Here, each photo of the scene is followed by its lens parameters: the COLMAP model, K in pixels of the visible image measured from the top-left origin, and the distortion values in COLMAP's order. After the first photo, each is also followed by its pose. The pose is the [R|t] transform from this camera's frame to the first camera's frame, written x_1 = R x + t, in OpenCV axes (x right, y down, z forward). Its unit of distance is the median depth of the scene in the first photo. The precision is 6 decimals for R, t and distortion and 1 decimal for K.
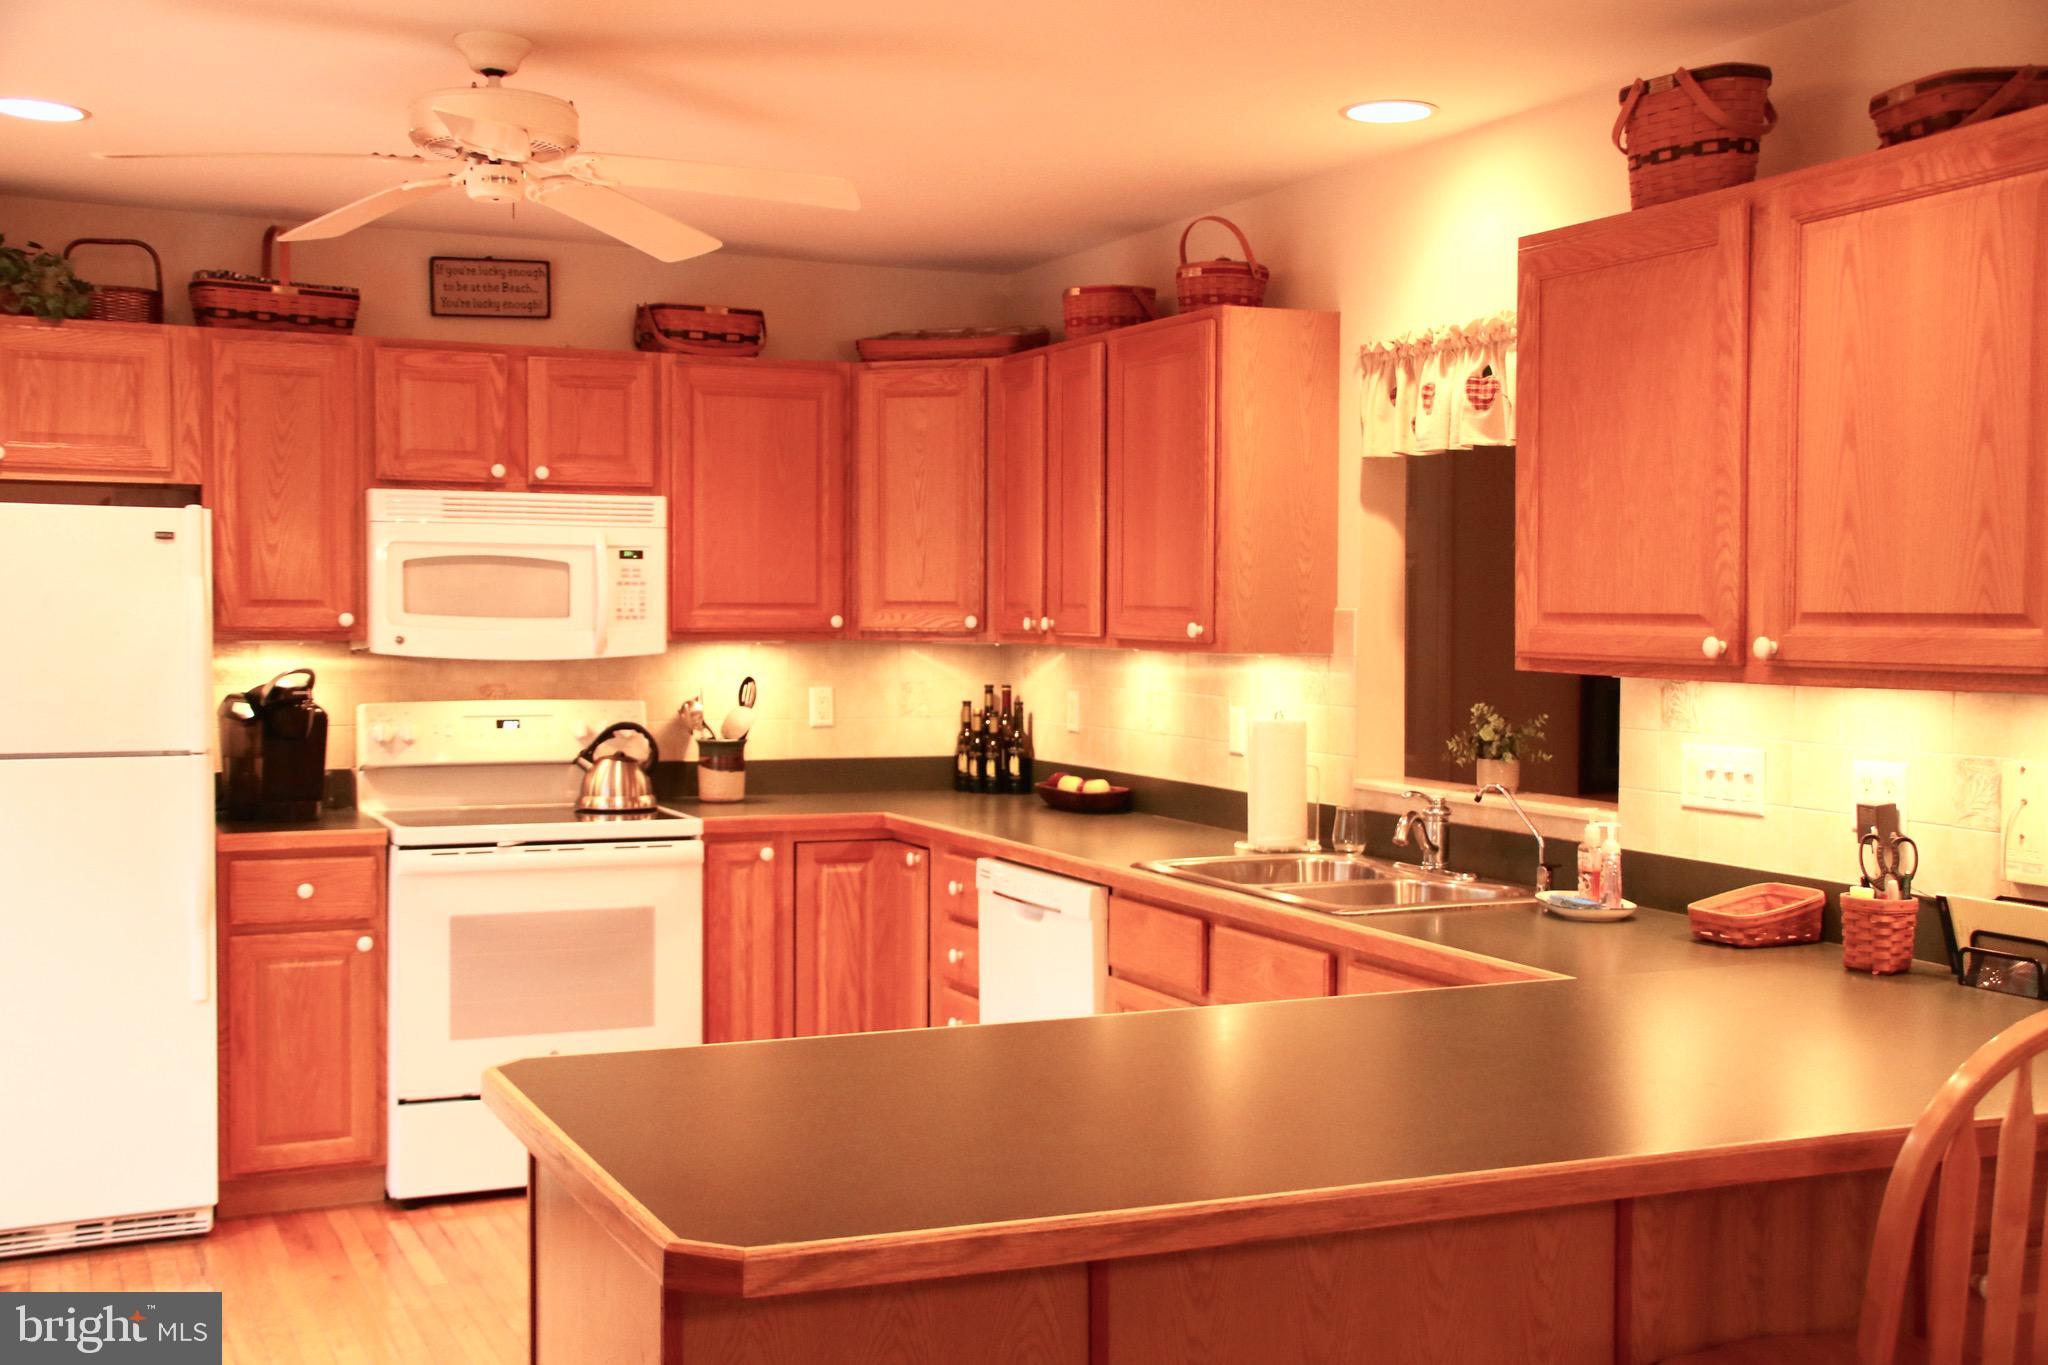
lens RADIAL K [[2269.8, 0, 1024.2], [0, 2269.8, 681.9], [0, 0, 1]] dist [0.019664, 0.000000]
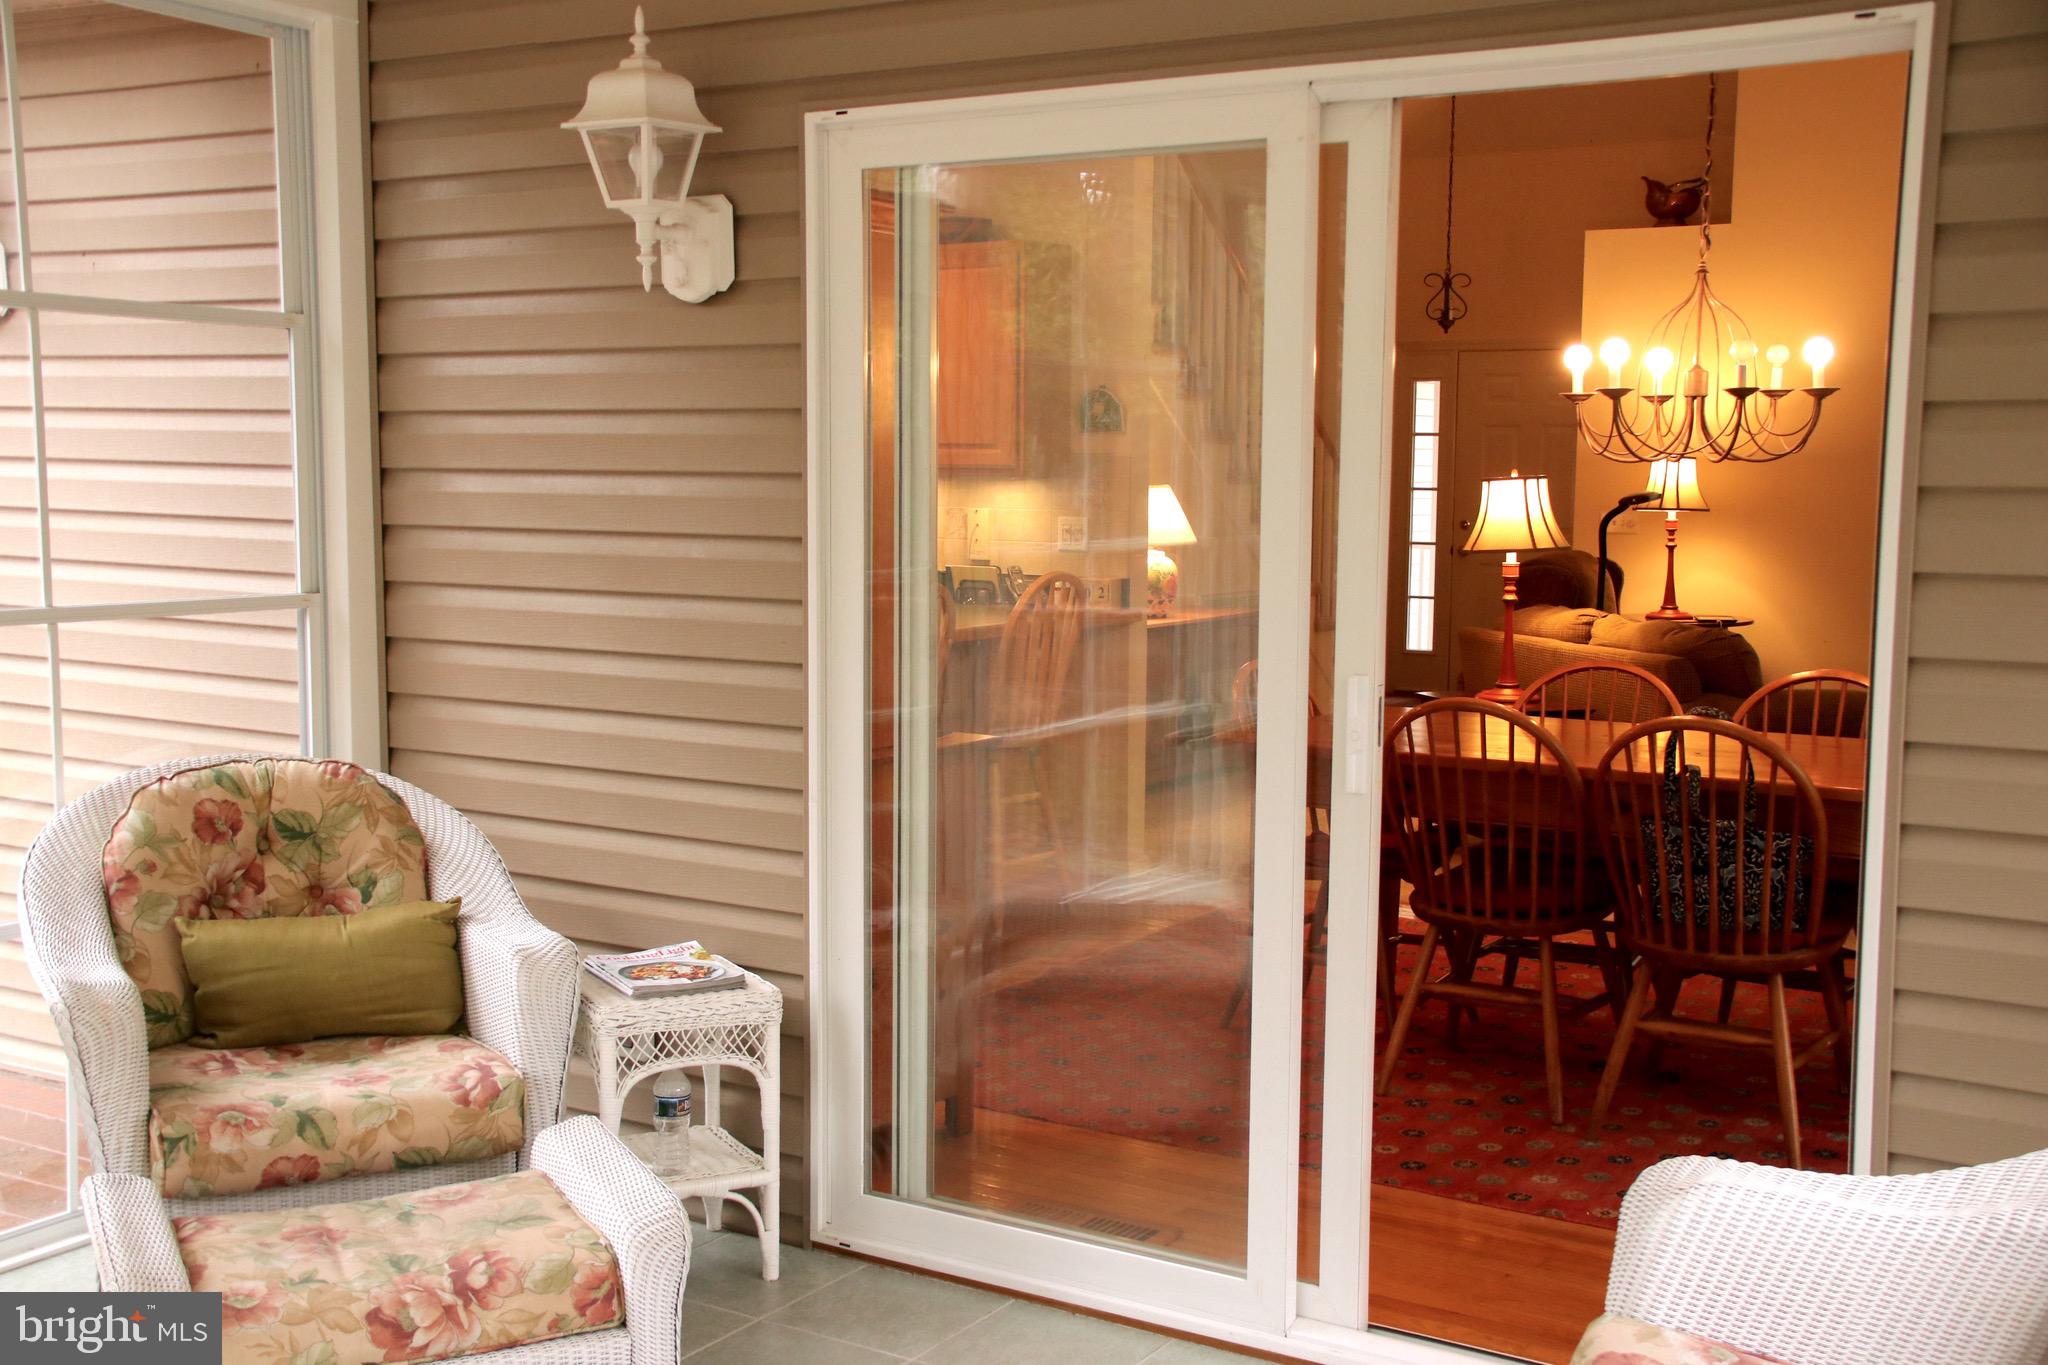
lens RADIAL K [[2269.8, 0, 1023.6], [0, 2269.8, 683.9], [0, 0, 1]] dist [0.019664, 0.000000]
pose [[0.829924, -0.056351, 0.555024, -0.672588], [0.015893, 0.996870, 0.077446, 0.028792], [-0.557651, -0.055454, 0.828221, -0.789586]]
